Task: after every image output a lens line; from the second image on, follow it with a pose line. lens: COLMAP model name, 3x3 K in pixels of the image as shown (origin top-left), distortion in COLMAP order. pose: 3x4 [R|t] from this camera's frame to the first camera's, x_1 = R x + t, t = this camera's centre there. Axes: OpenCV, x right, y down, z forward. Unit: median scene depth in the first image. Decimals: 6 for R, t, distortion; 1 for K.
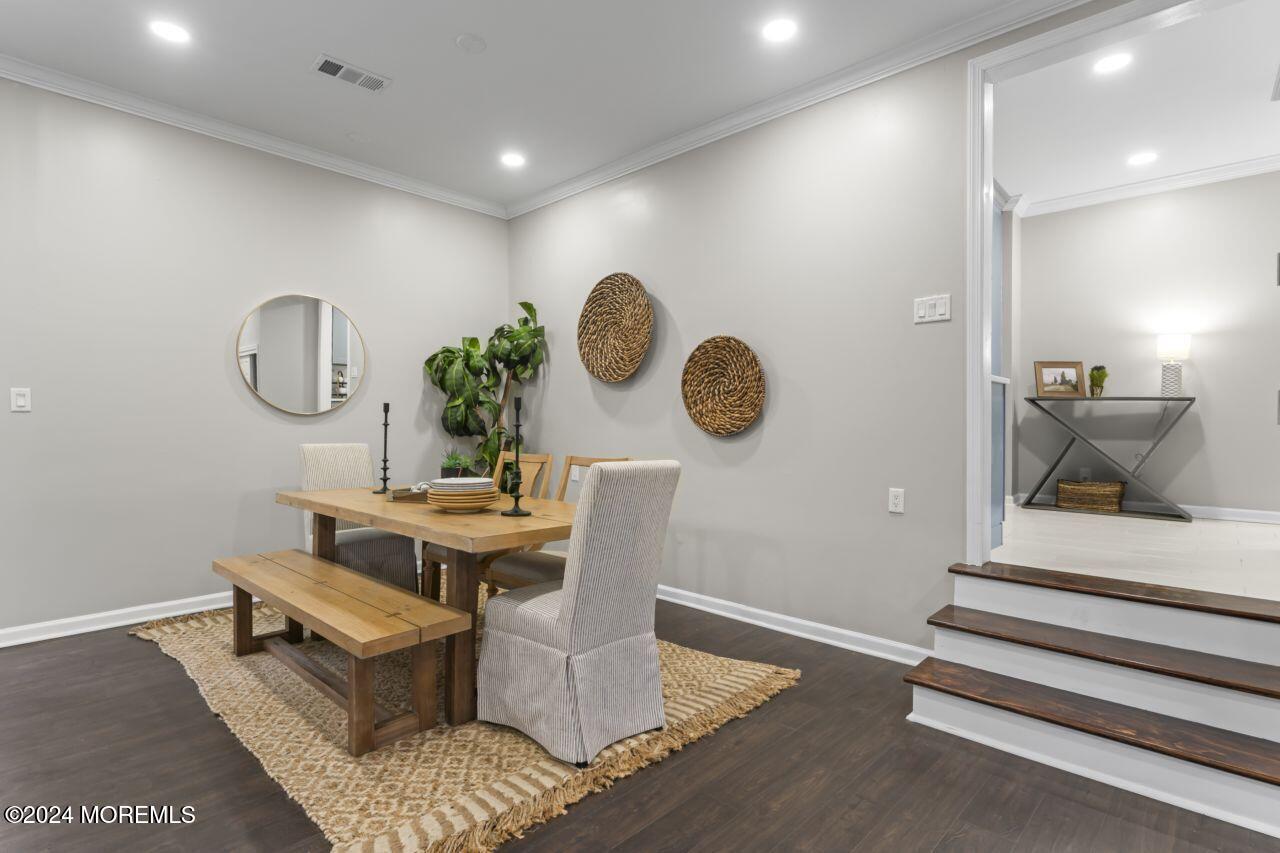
lens RADIAL K [[630.6, 0, 639.4], [0, 630.6, 426.2], [0, 0, 1]] dist [0.002766, 0.000133]
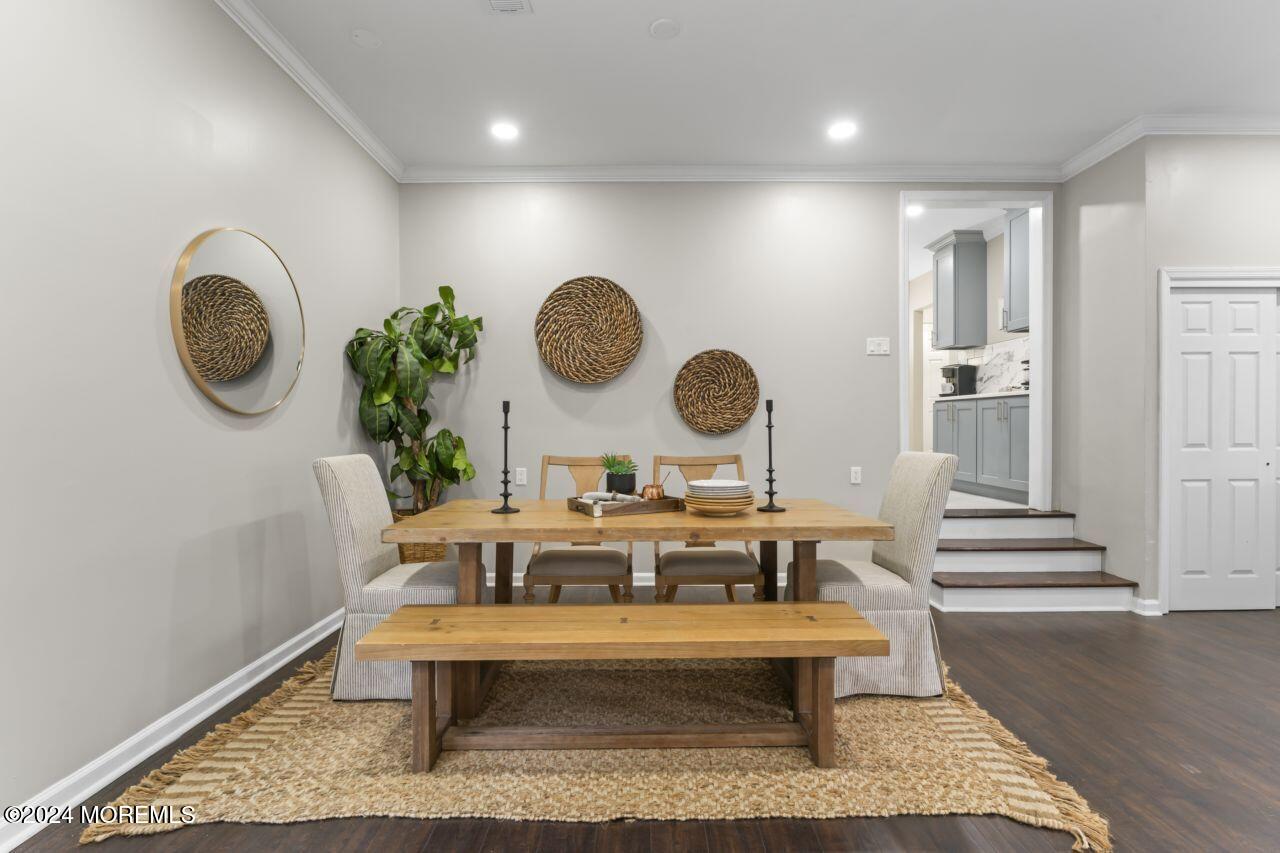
lens RADIAL K [[575.9, 0, 643.0], [0, 575.9, 426.9], [0, 0, 1]] dist [-0.003155, -0.000225]
pose [[0.722200, -0.011185, 0.691594, -0.702466], [0.010497, 0.999931, 0.005211, -0.004719], [-0.691605, 0.003497, 0.722268, 0.310684]]
